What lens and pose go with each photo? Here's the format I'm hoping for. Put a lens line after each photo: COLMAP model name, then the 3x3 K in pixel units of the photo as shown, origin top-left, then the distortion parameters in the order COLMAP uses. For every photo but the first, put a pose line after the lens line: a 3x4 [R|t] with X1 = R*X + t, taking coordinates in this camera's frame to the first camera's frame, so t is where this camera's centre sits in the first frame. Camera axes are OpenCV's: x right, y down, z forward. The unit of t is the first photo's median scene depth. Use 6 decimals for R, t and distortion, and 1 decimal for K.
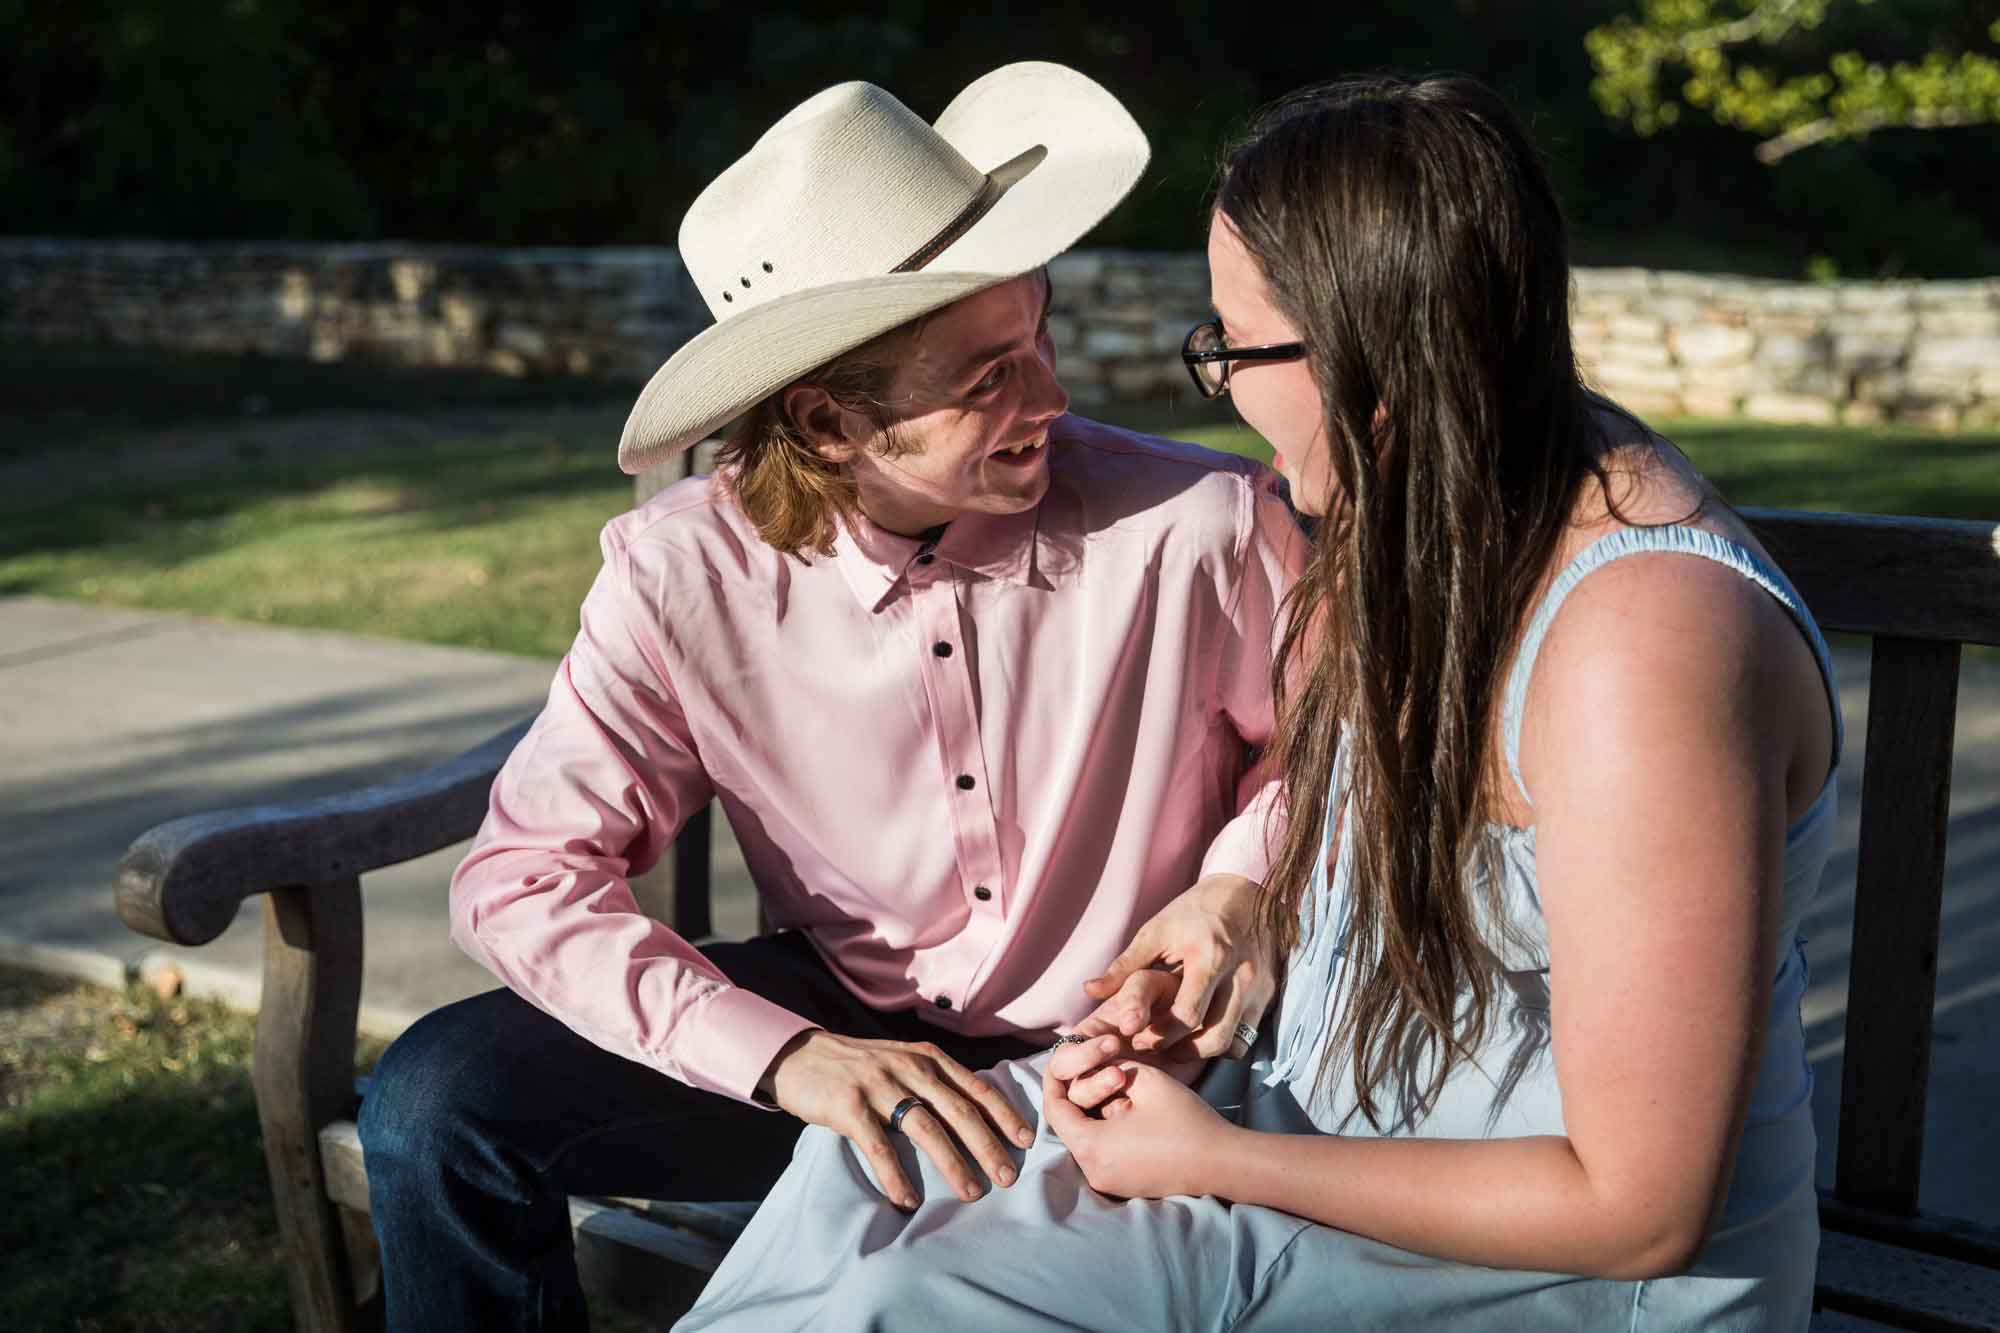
lens RADIAL K [[2429.5, 0, 1000.0], [0, 2429.5, 666.5], [0, 0, 1]] dist [0.006756, -0.018782]
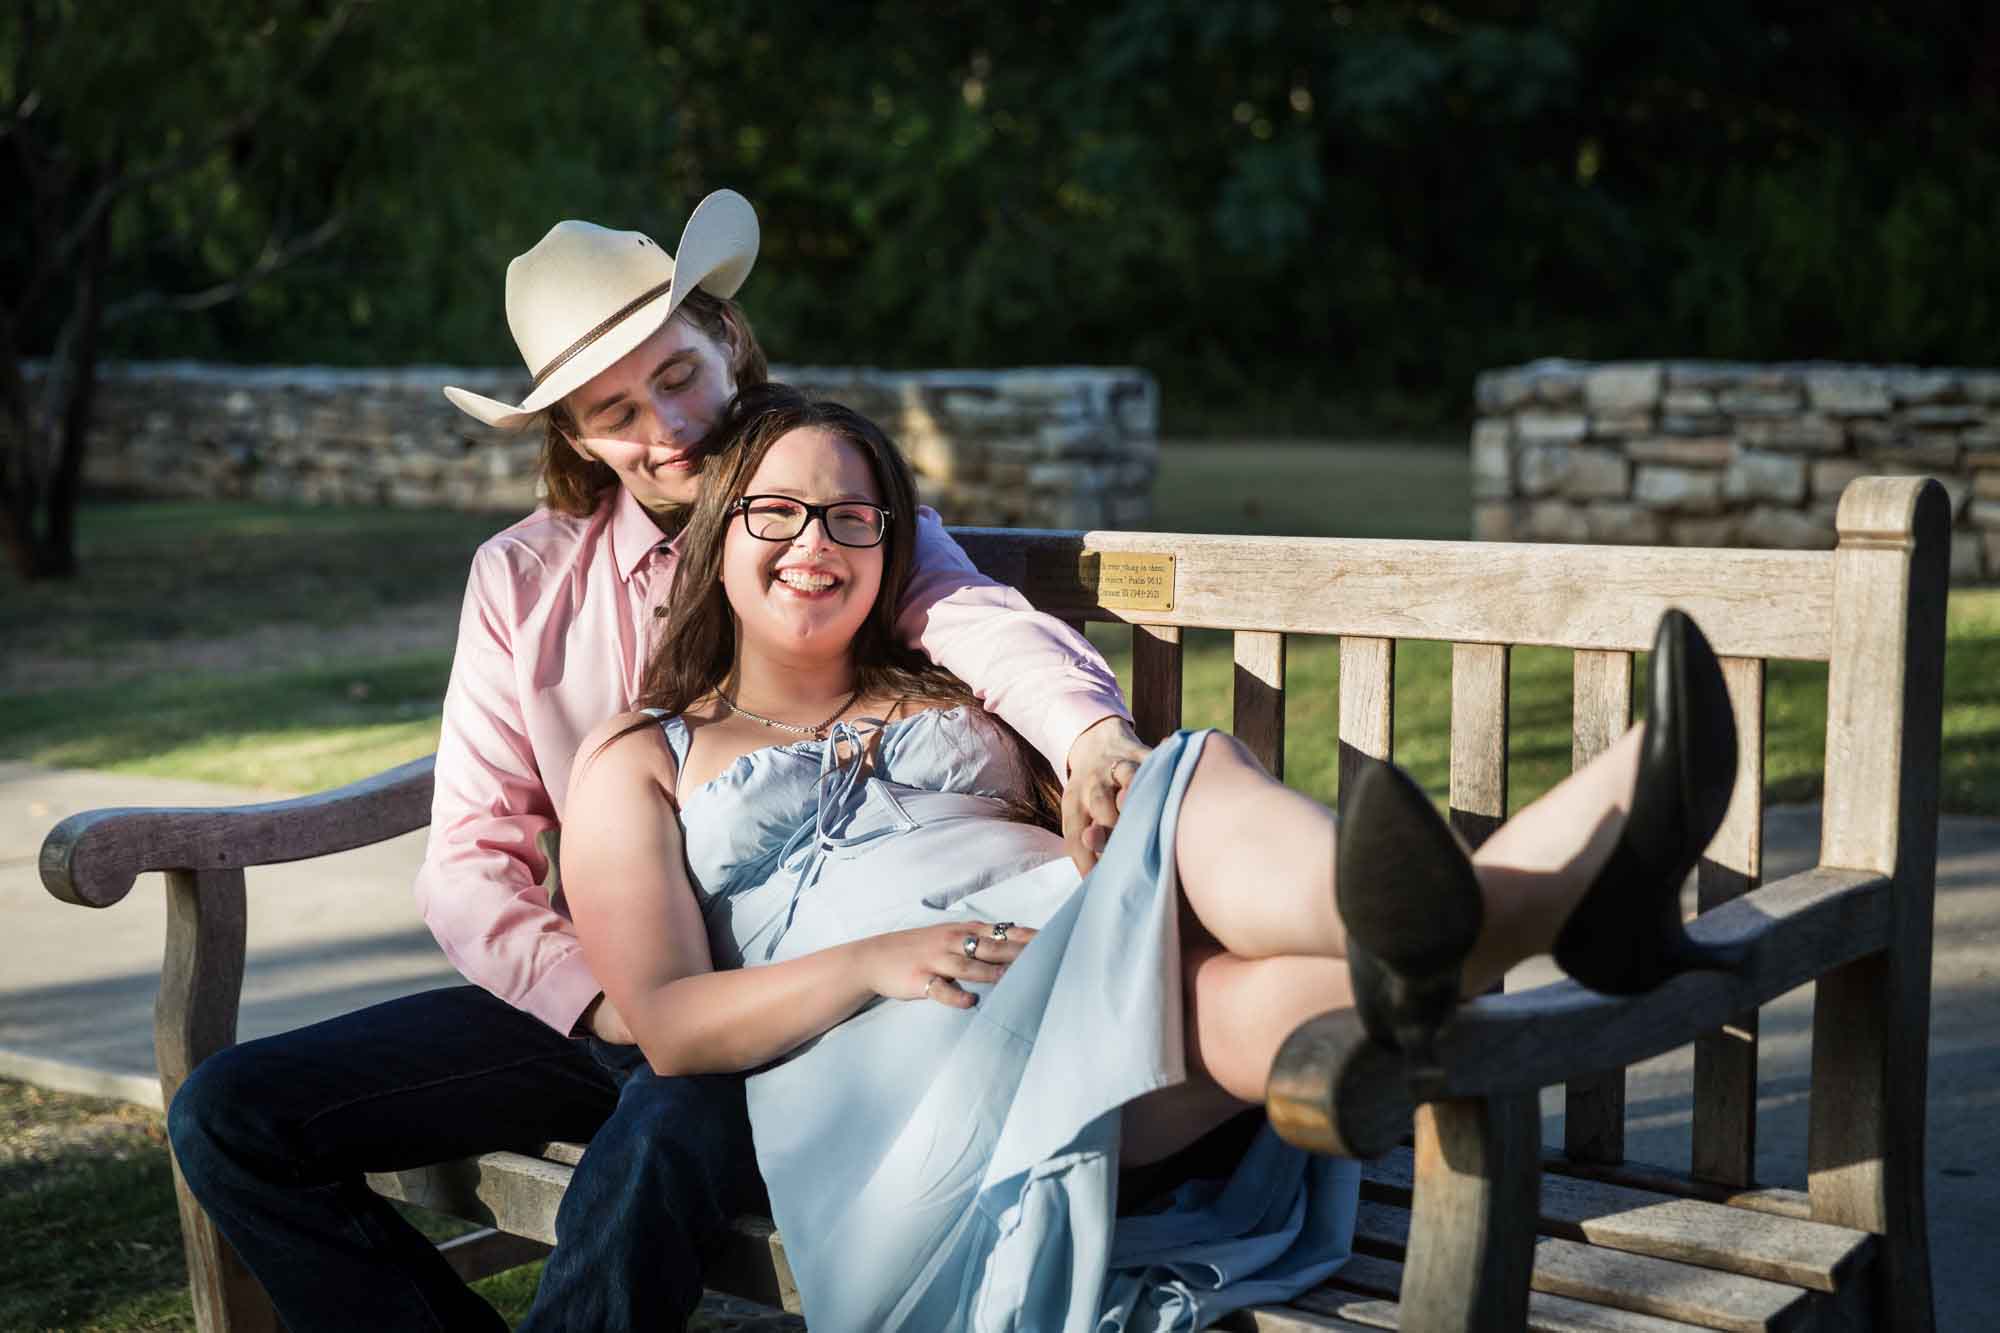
lens RADIAL K [[4066.0, 0, 1000.0], [0, 4066.0, 666.5], [0, 0, 1]] dist [-0.011113, -0.128512]
pose [[0.973905, 0.005012, -0.226901, 0.161386], [-0.027533, 0.994981, -0.096198, 0.050038], [0.225280, 0.099935, 0.969155, -0.250683]]
